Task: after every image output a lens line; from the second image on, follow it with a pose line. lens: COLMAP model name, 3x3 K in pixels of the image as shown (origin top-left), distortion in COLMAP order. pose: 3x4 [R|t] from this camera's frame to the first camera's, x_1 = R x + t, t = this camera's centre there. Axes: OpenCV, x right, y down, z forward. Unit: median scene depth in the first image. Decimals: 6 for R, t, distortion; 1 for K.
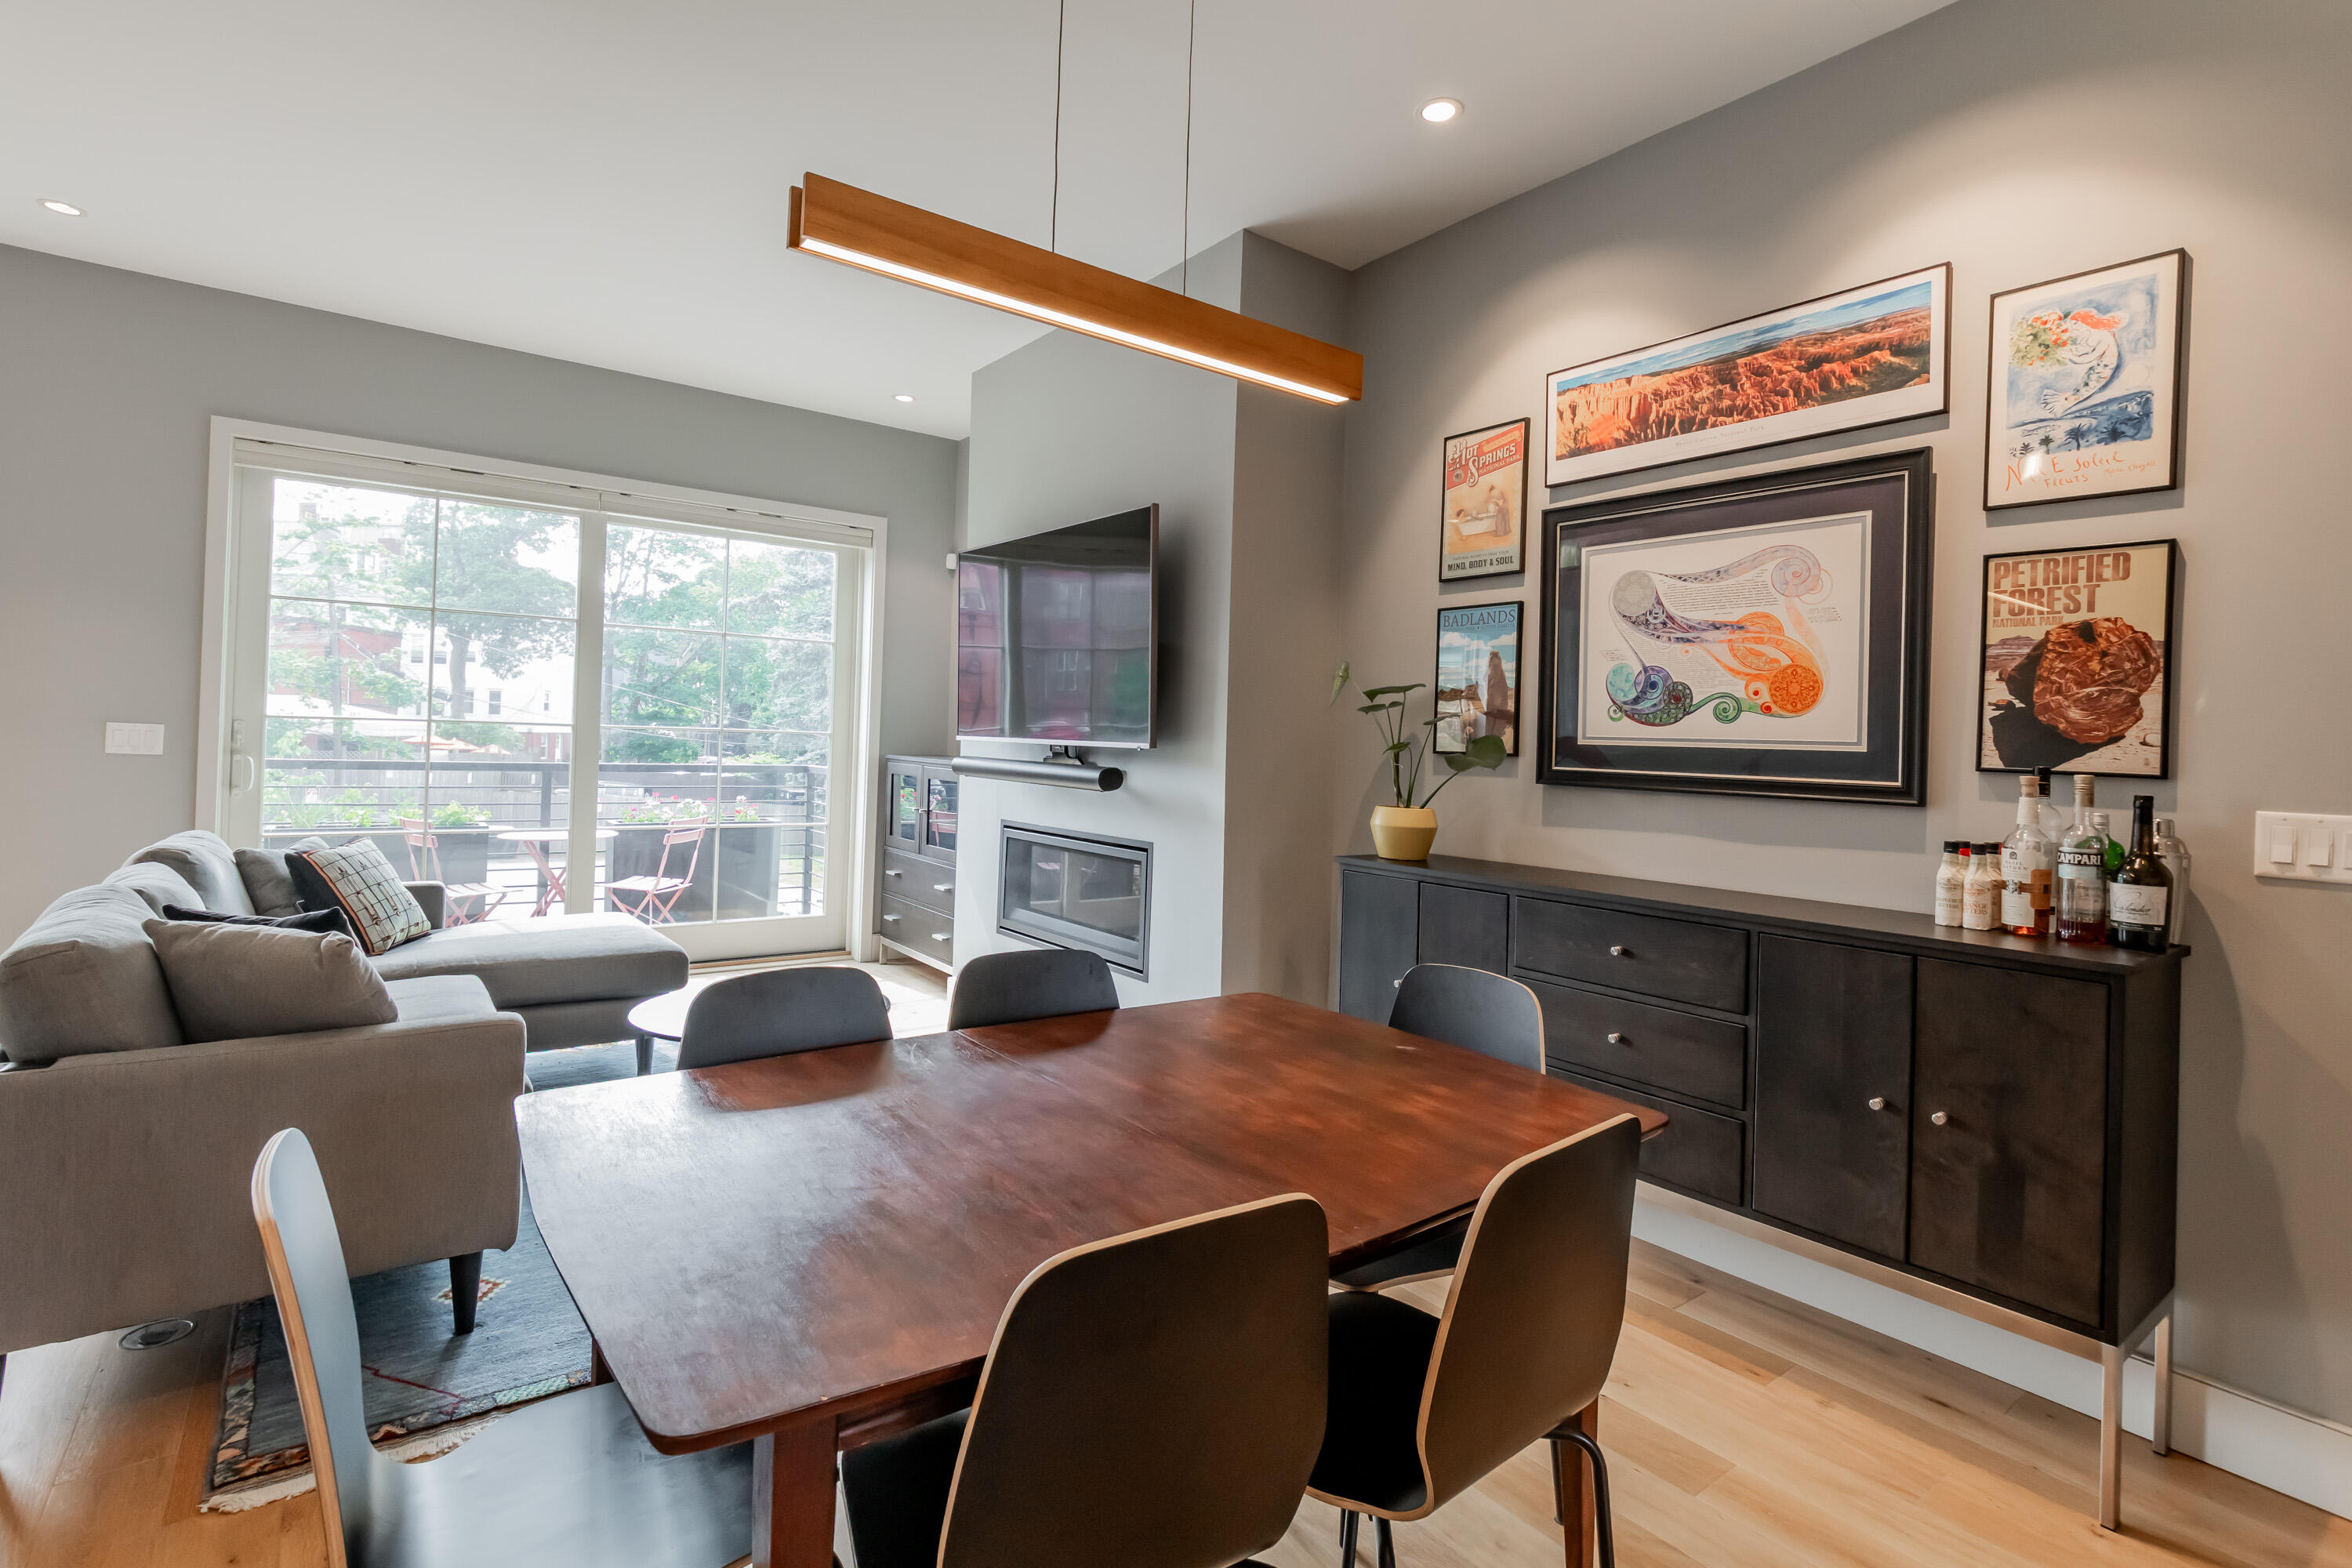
lens RADIAL K [[1126.0, 0, 1160.9], [0, 1126.0, 737.2], [0, 0, 1]] dist [-0.007078, 0.001567]
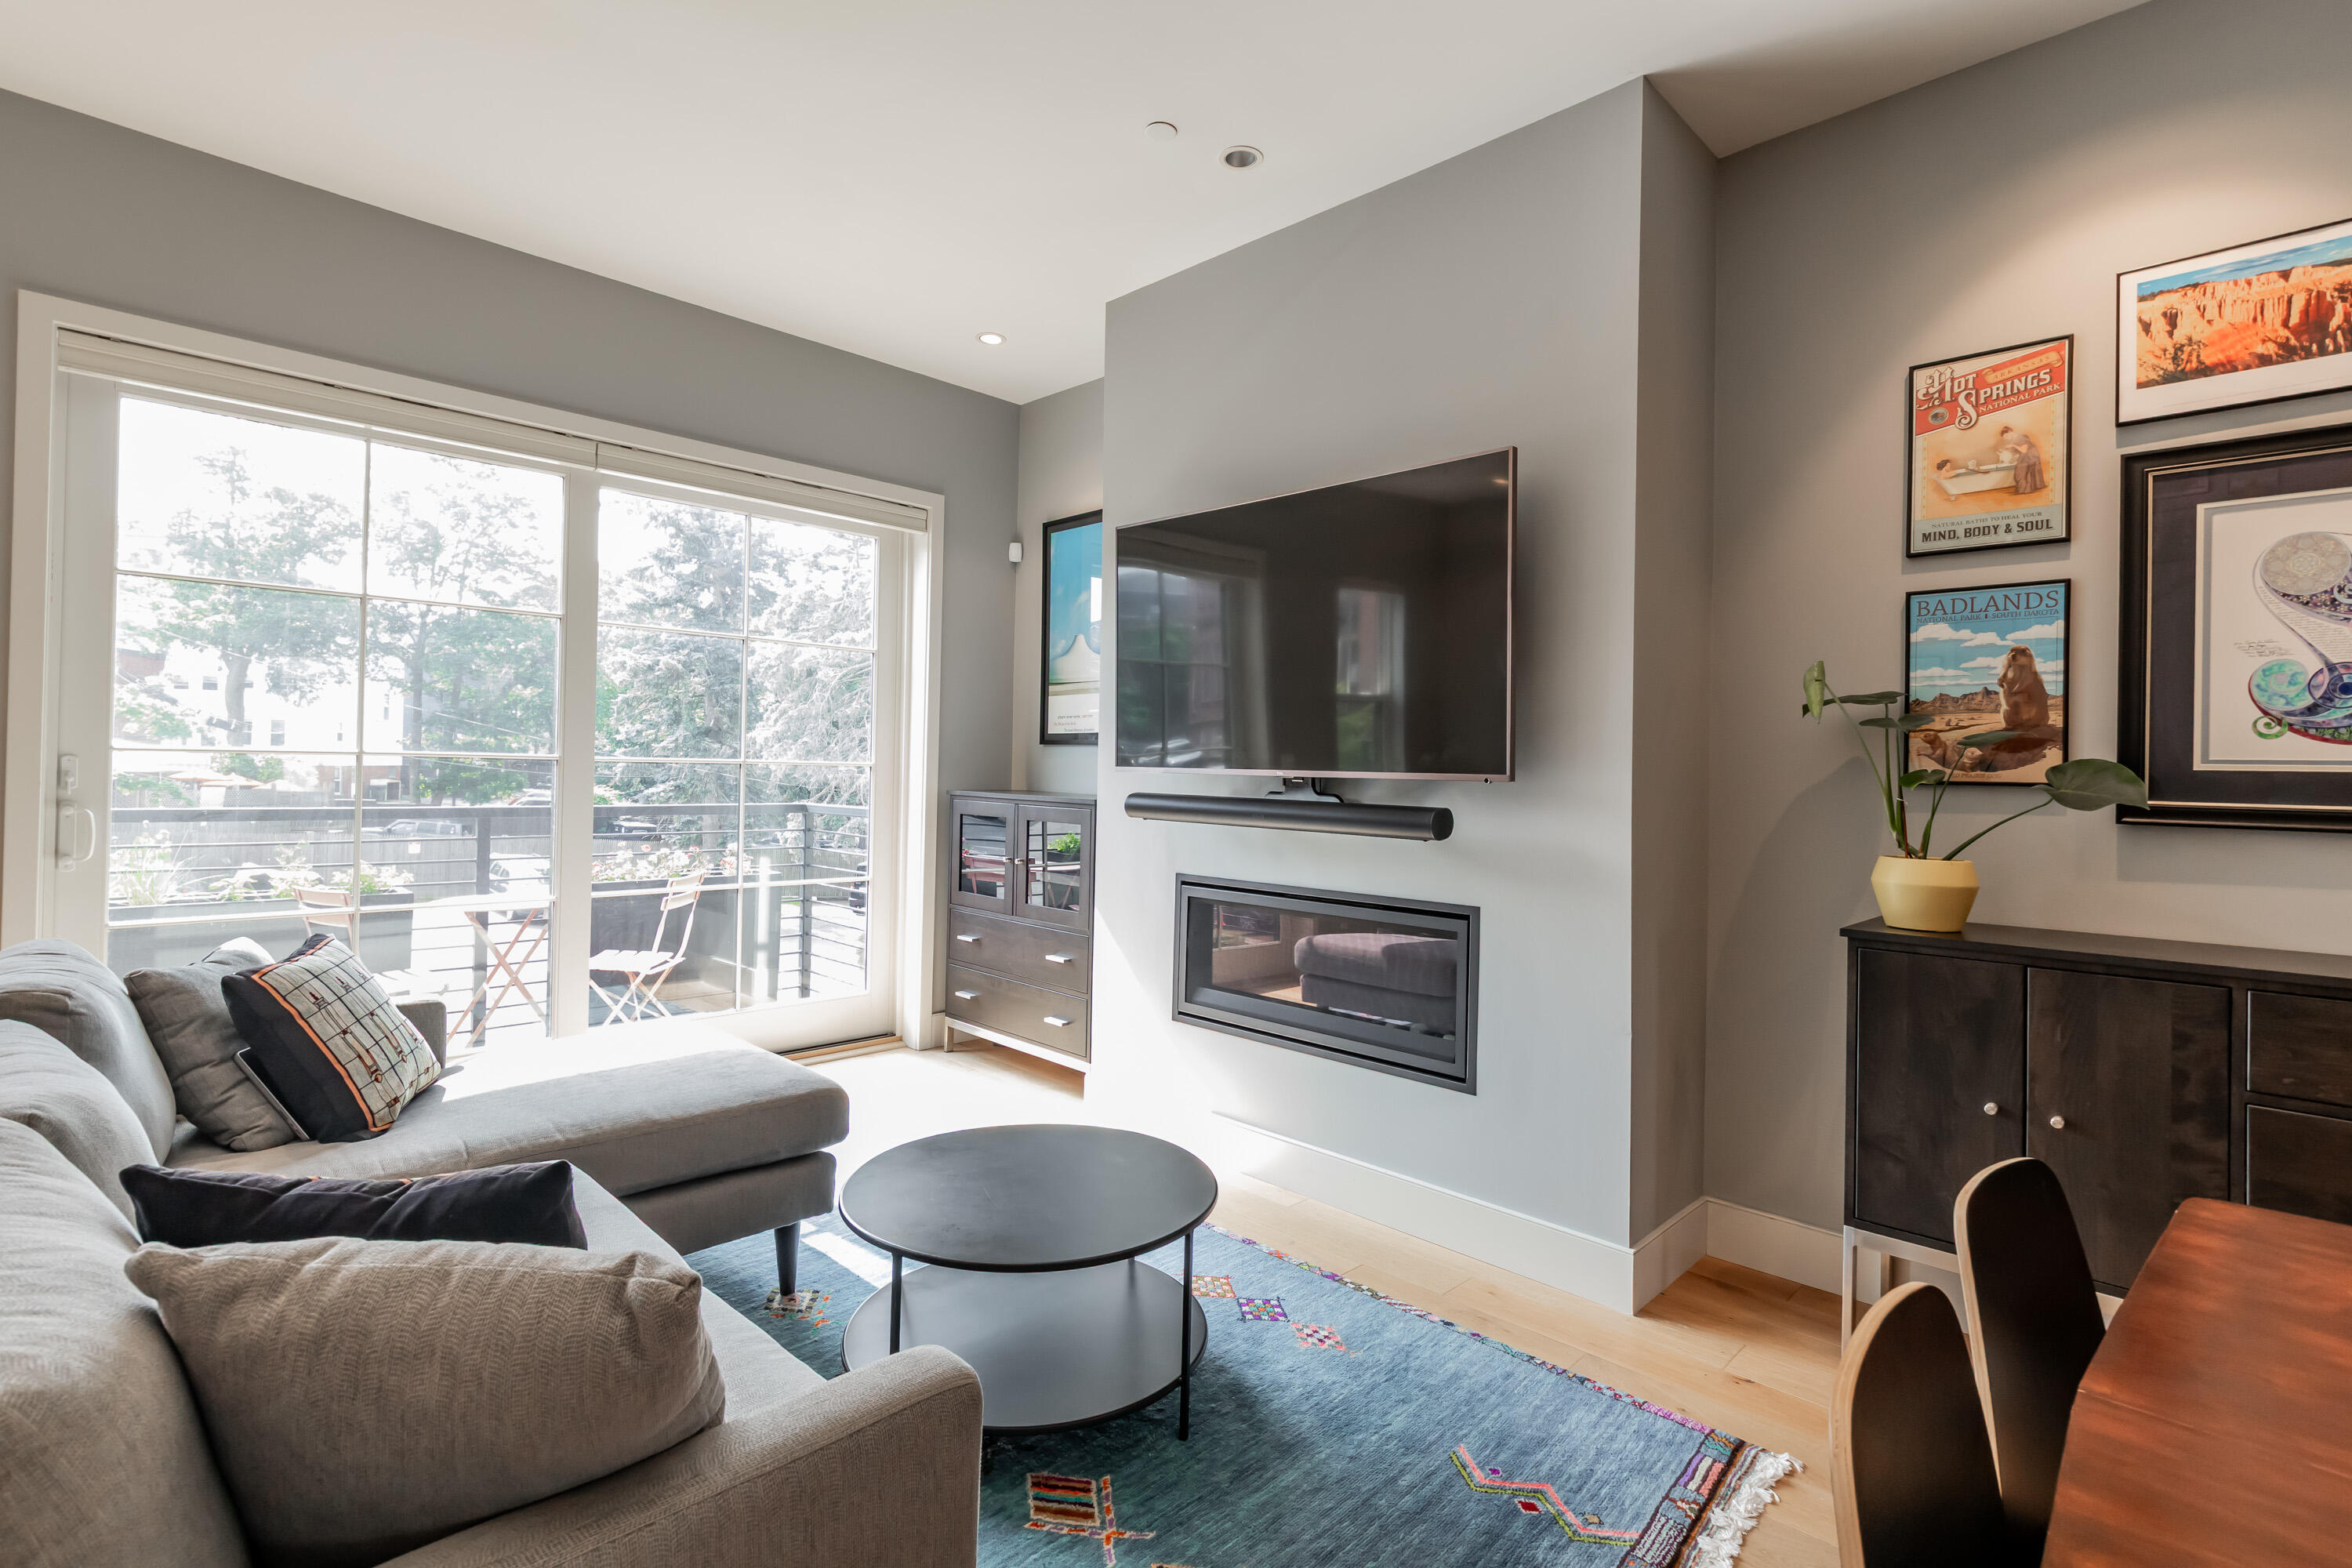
lens RADIAL K [[1126.0, 0, 1177.4], [0, 1126.0, 767.5], [0, 0, 1]] dist [-0.007078, 0.001567]
pose [[0.989703, -0.011150, 0.142702, -0.379975], [0.010509, 0.999931, 0.005248, -0.006211], [-0.142751, -0.003694, 0.989752, 0.353052]]
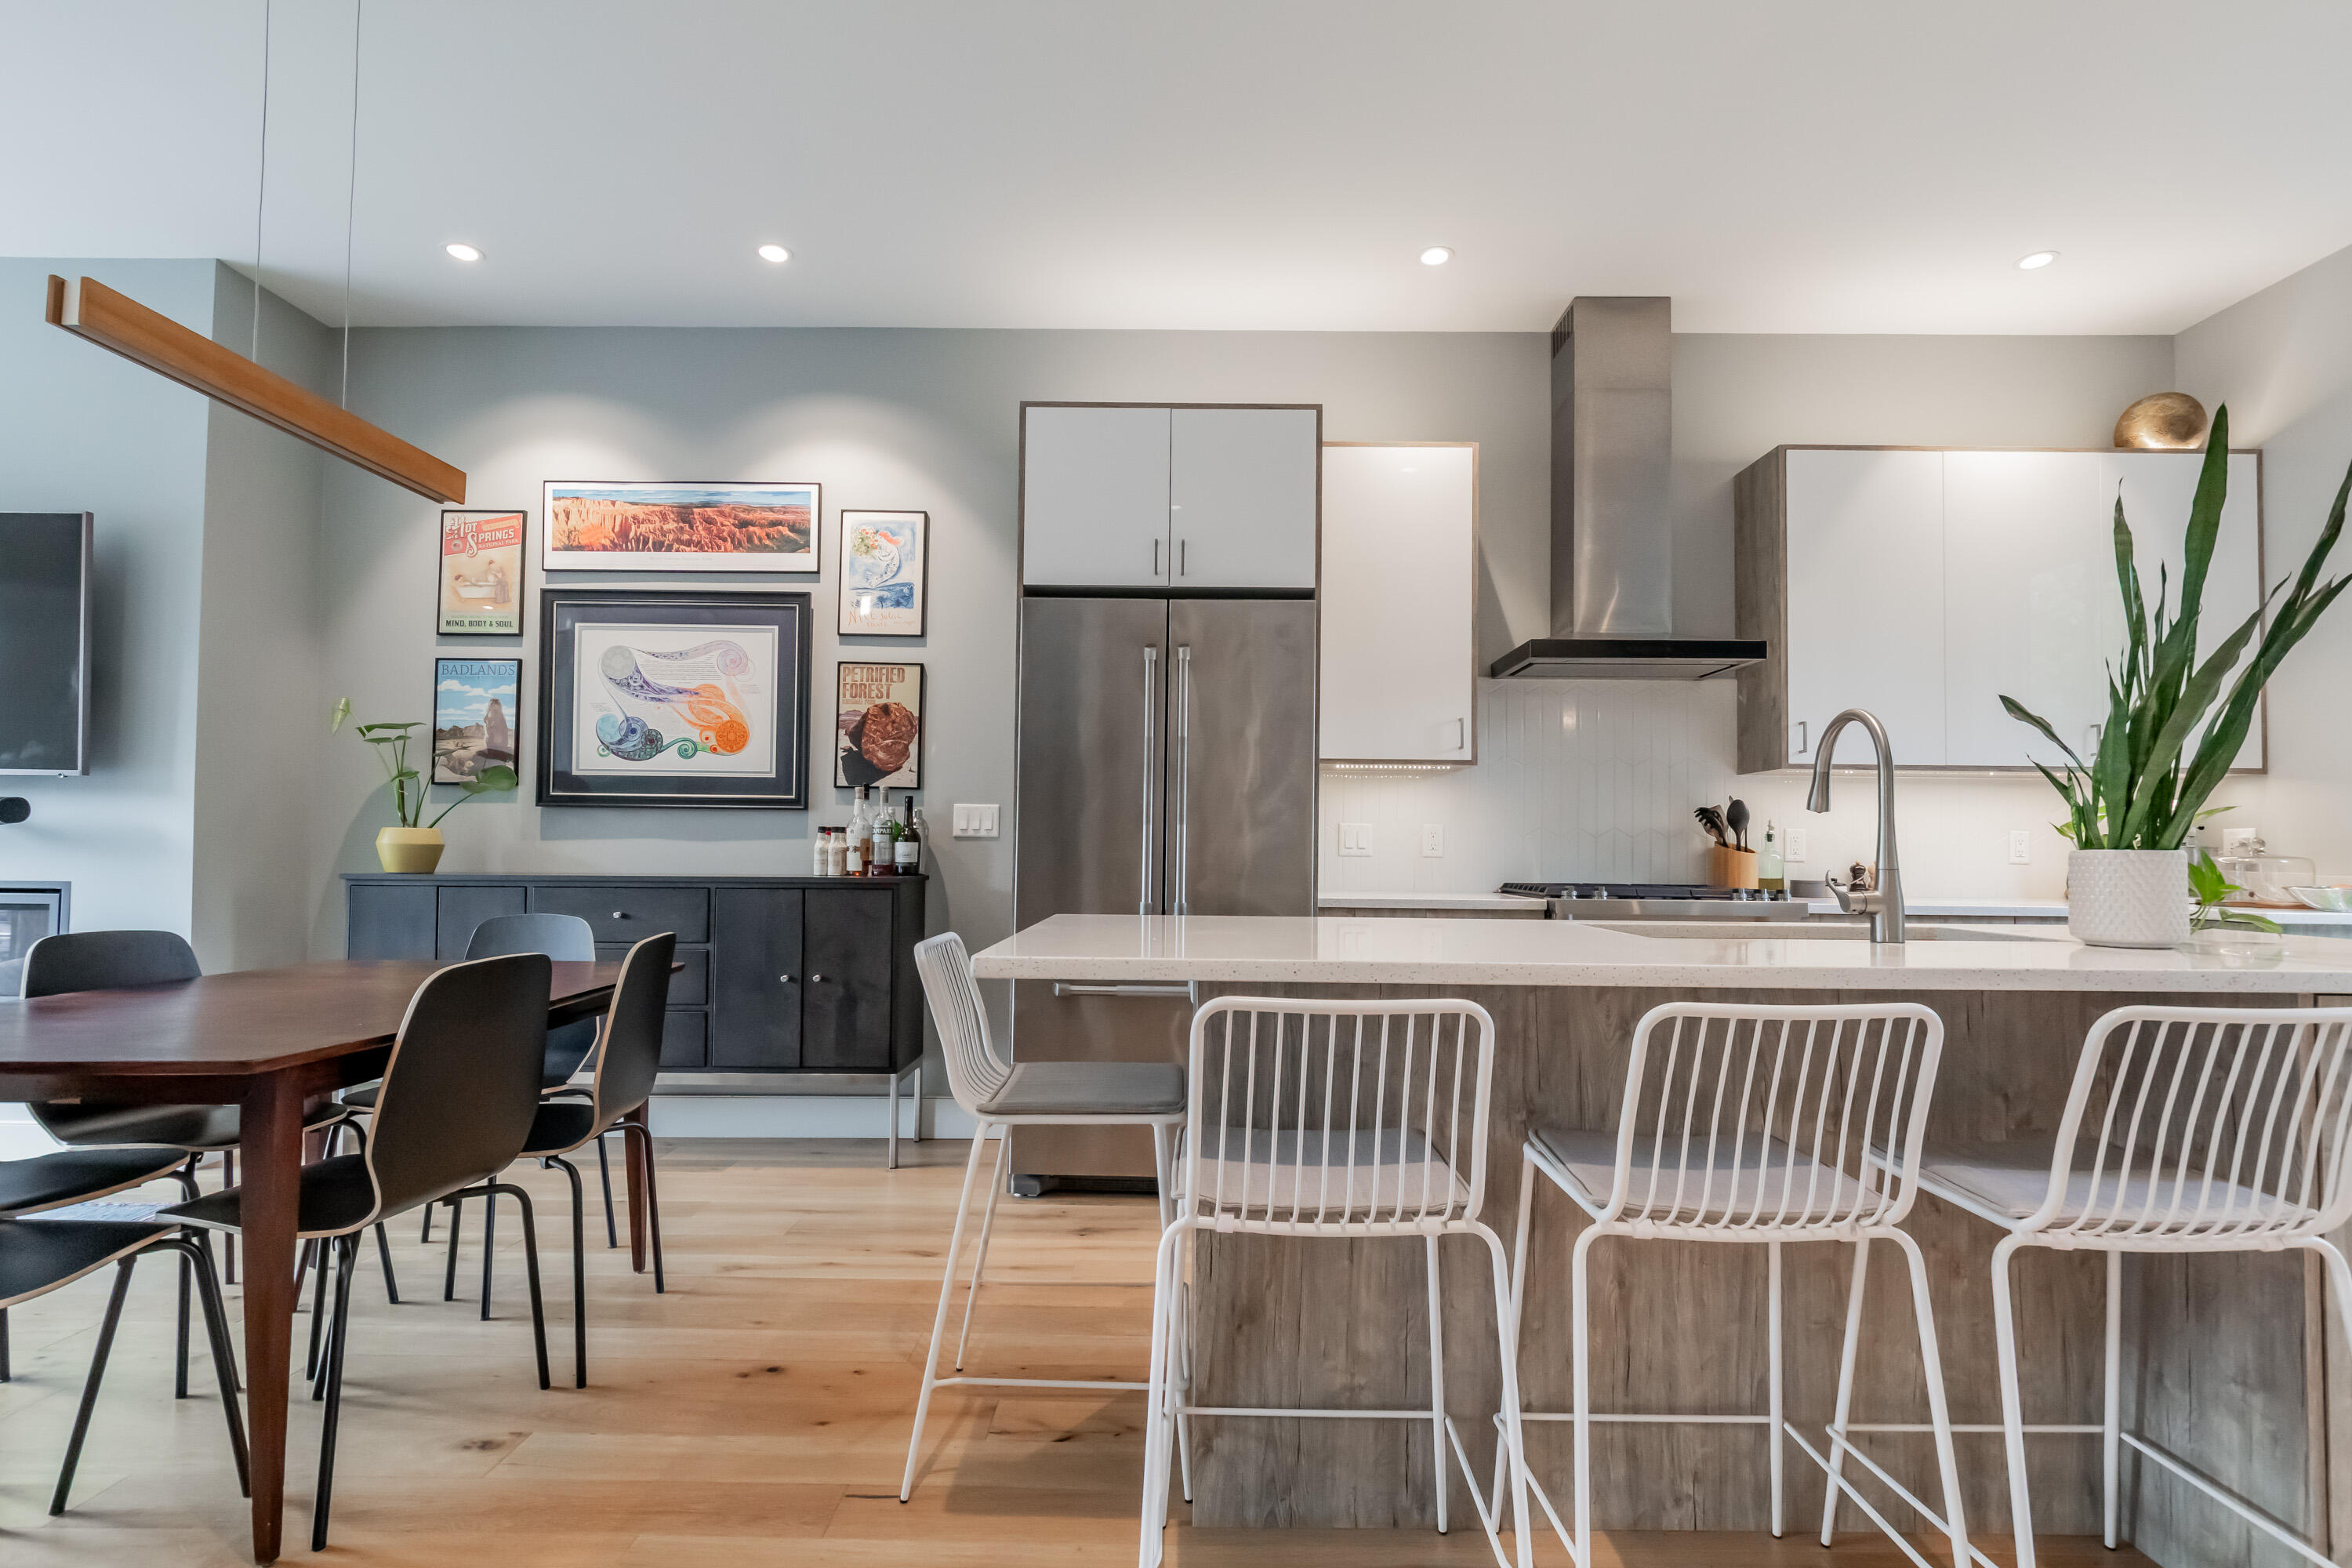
lens RADIAL K [[1126.0, 0, 1178.0], [0, 1126.0, 816.8], [0, 0, 1]] dist [-0.007078, 0.001567]
pose [[0.603196, -0.002353, 0.797590, -0.229746], [0.002801, 0.999996, 0.000831, 0.053472], [-0.797588, 0.001733, 0.603200, -0.319486]]
